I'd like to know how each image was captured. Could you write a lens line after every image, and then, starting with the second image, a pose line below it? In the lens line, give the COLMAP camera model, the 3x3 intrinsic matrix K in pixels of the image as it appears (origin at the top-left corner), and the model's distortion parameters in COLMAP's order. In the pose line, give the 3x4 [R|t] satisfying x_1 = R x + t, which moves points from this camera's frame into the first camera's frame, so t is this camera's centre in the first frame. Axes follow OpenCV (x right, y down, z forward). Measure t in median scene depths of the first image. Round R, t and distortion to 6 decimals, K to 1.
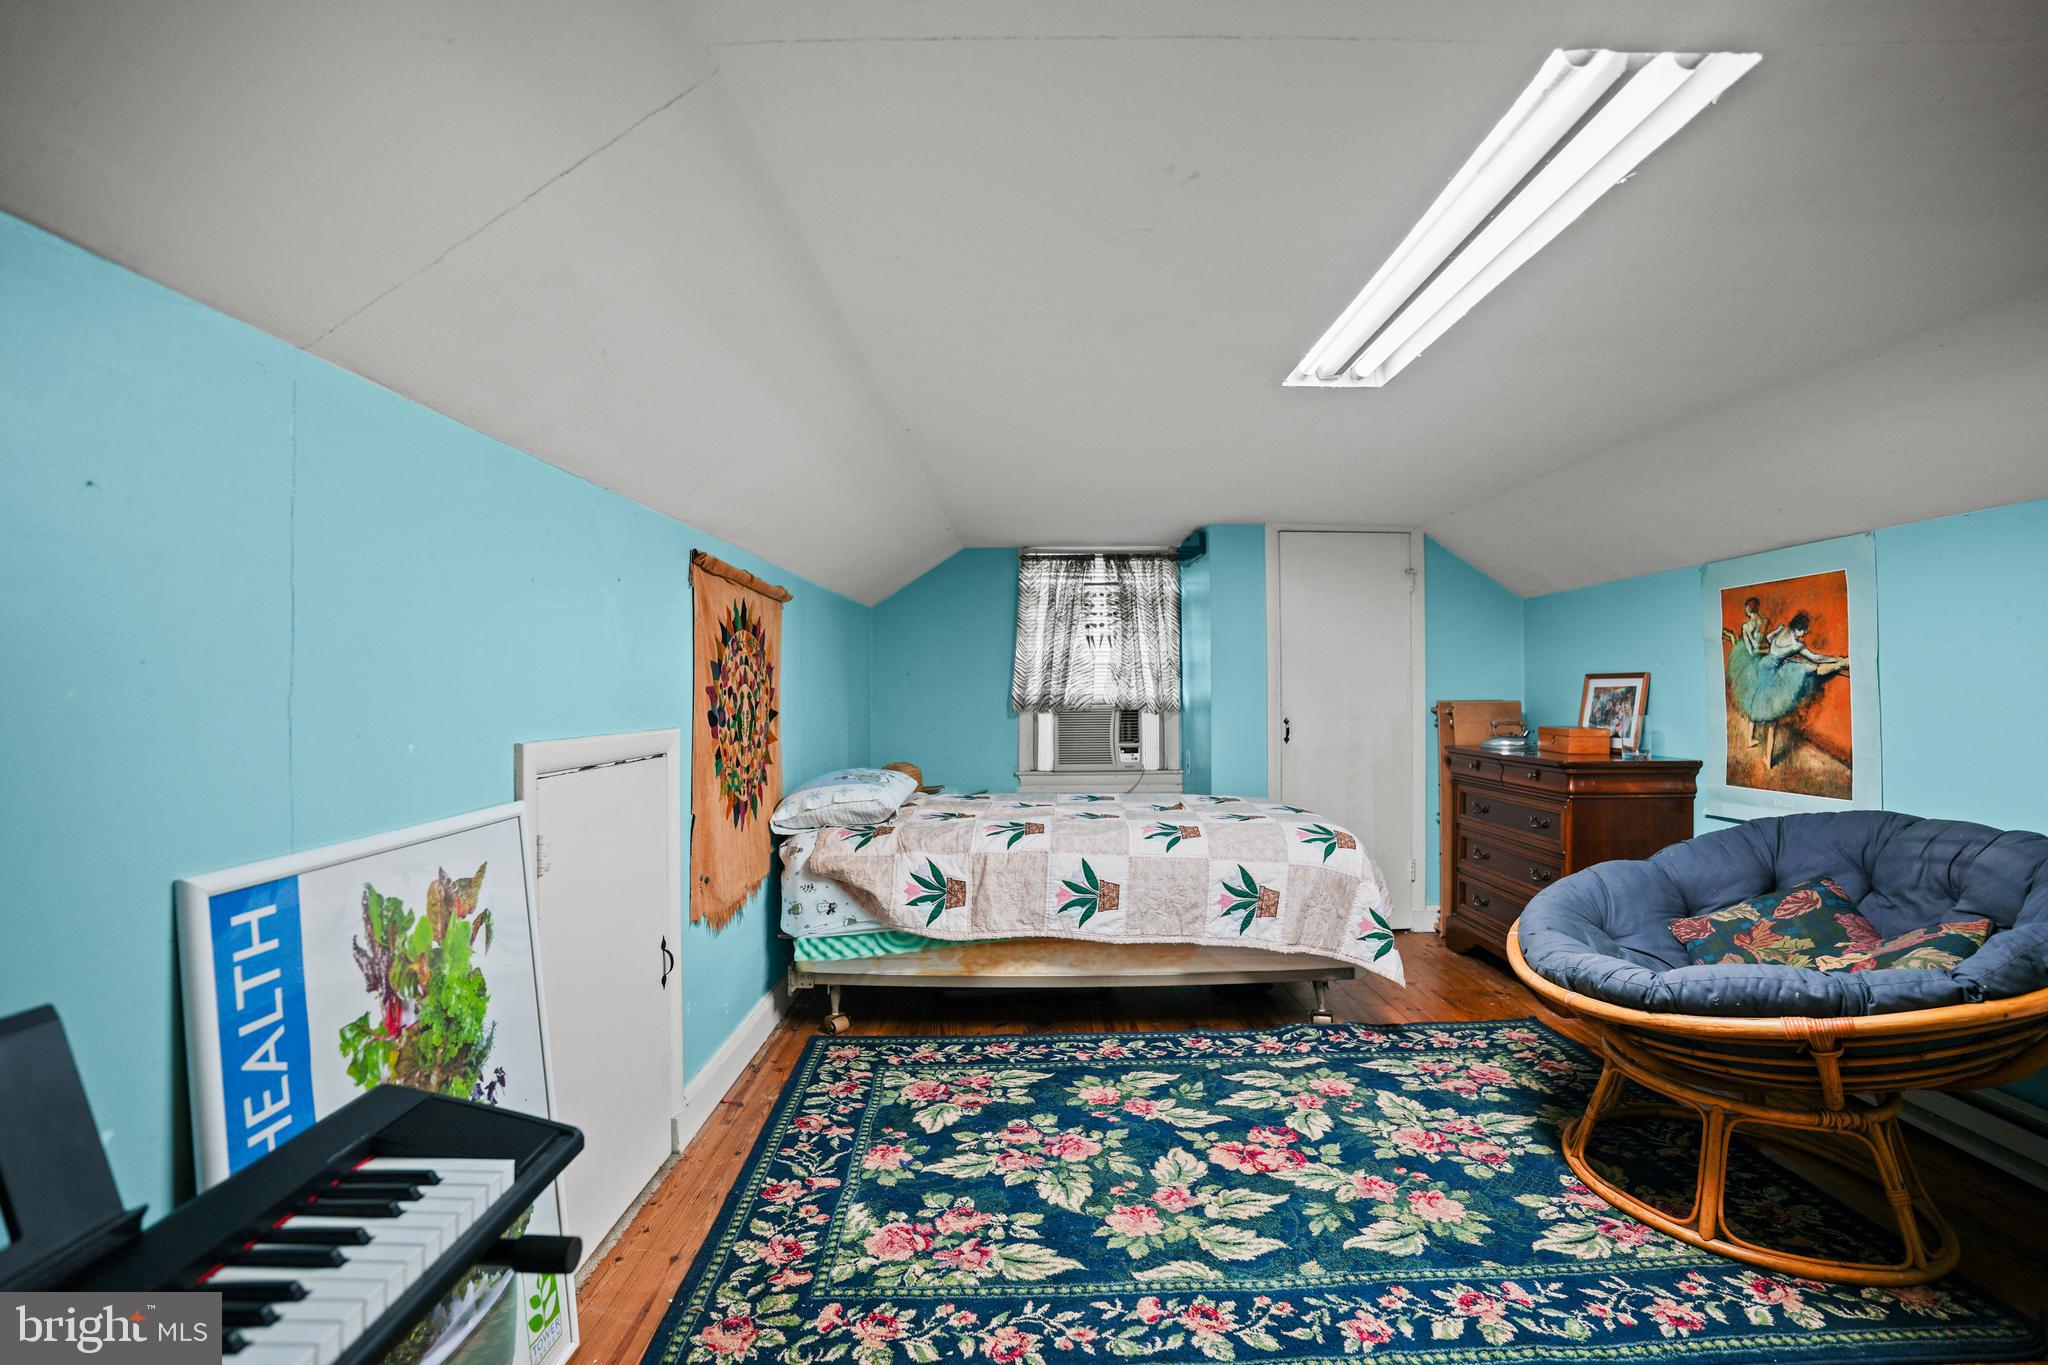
lens RADIAL K [[966.7, 0, 1038.5], [0, 966.7, 678.9], [0, 0, 1]] dist [-0.001973, -0.000084]
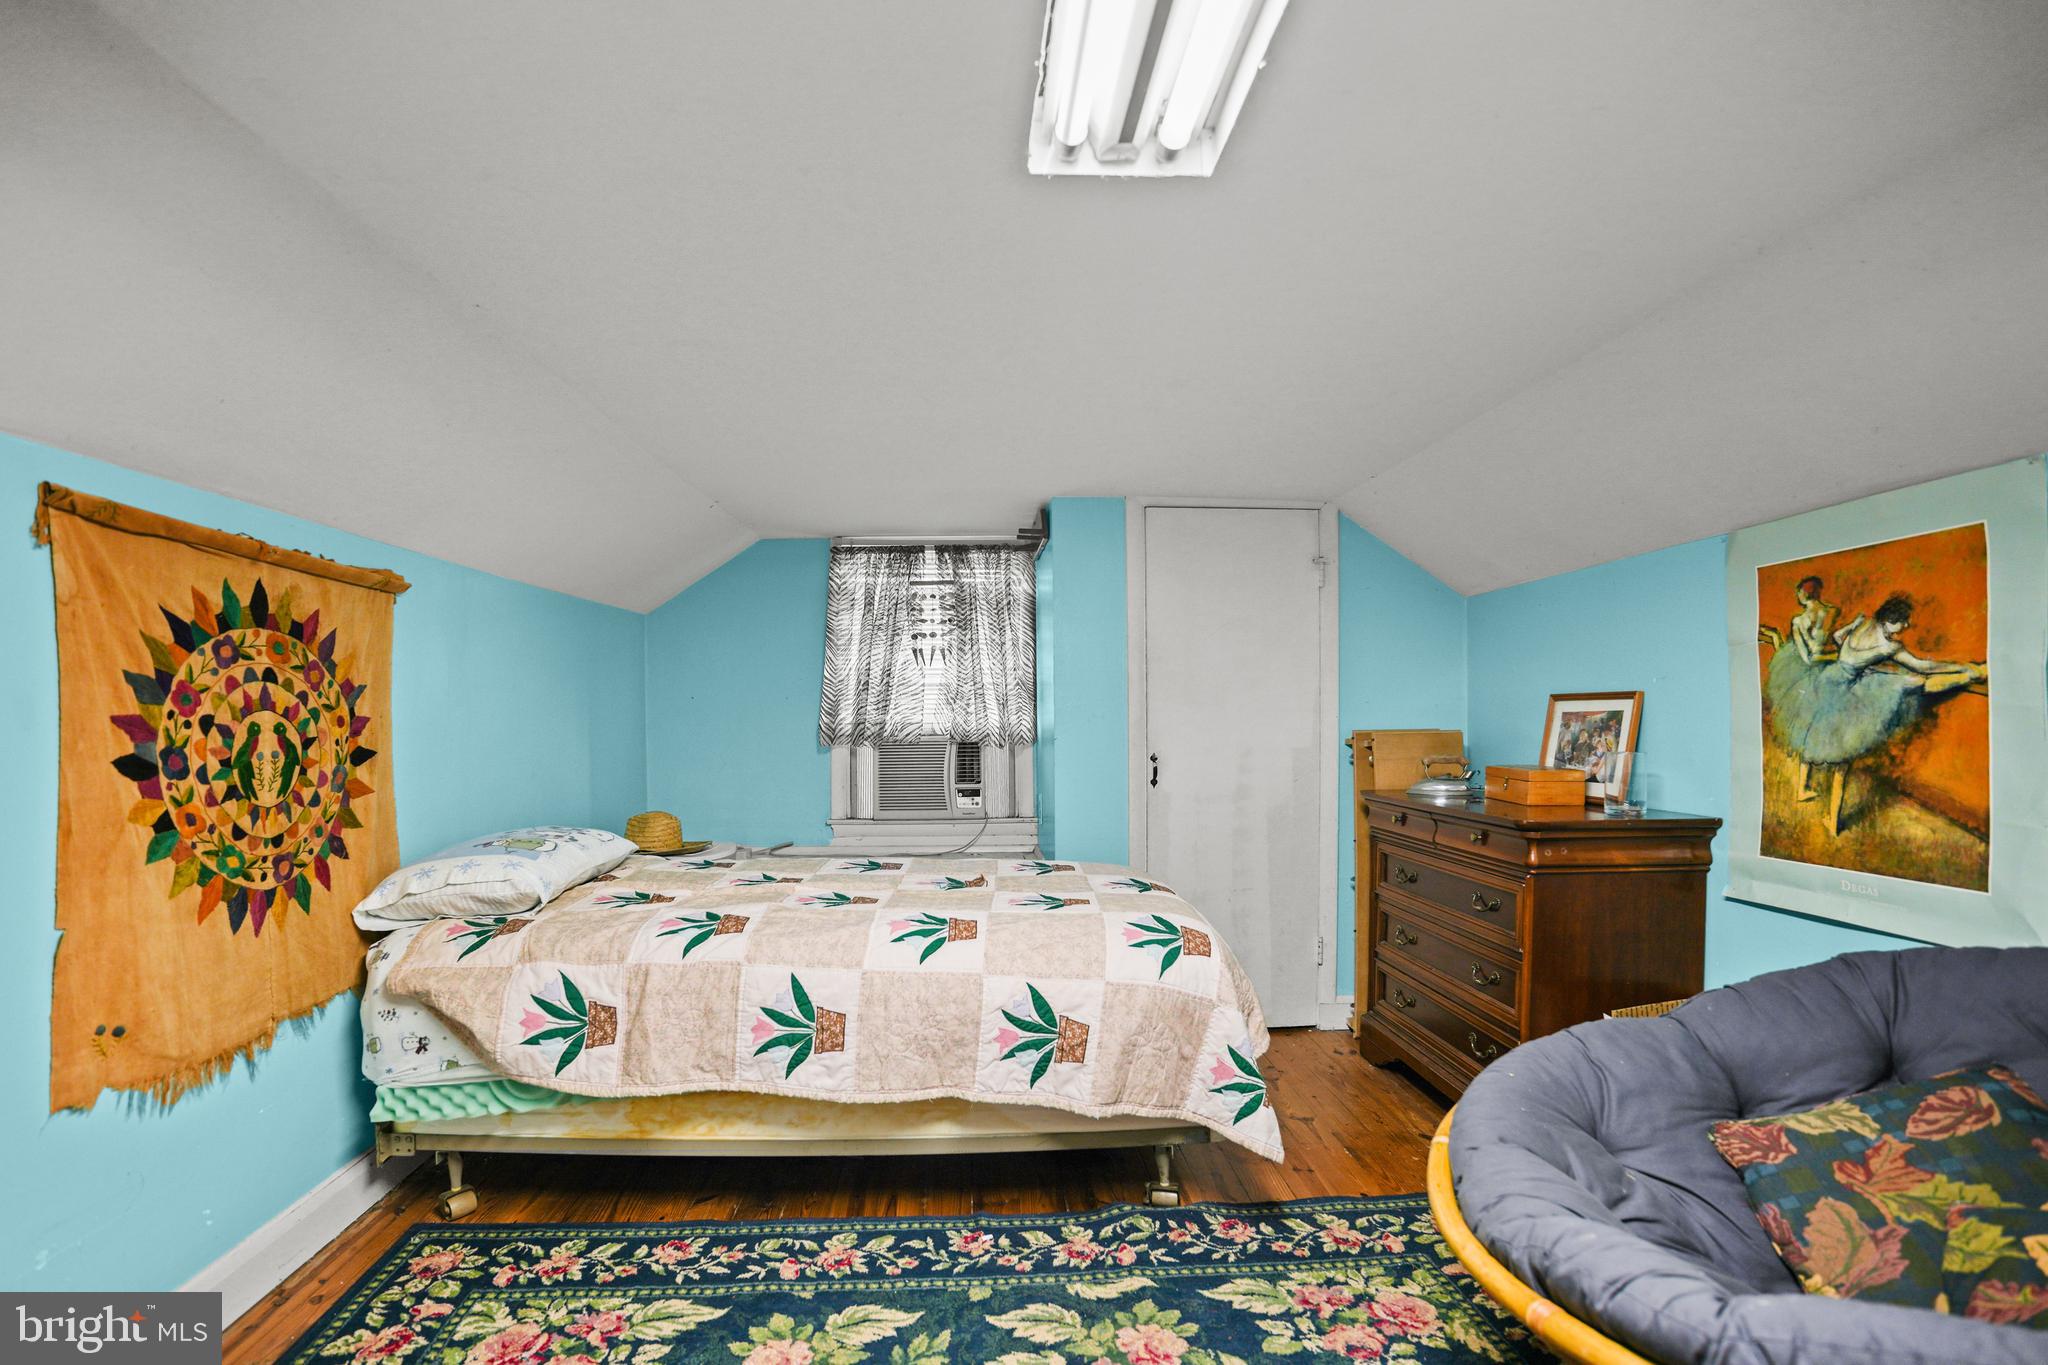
lens RADIAL K [[961.3, 0, 973.0], [0, 961.3, 728.2], [0, 0, 1]] dist [-0.014706, 0.001288]
pose [[0.999908, -0.002478, -0.013309, 0.175233], [0.002802, 0.999699, 0.024368, 0.002384], [0.013244, -0.024403, 0.999614, 0.342288]]
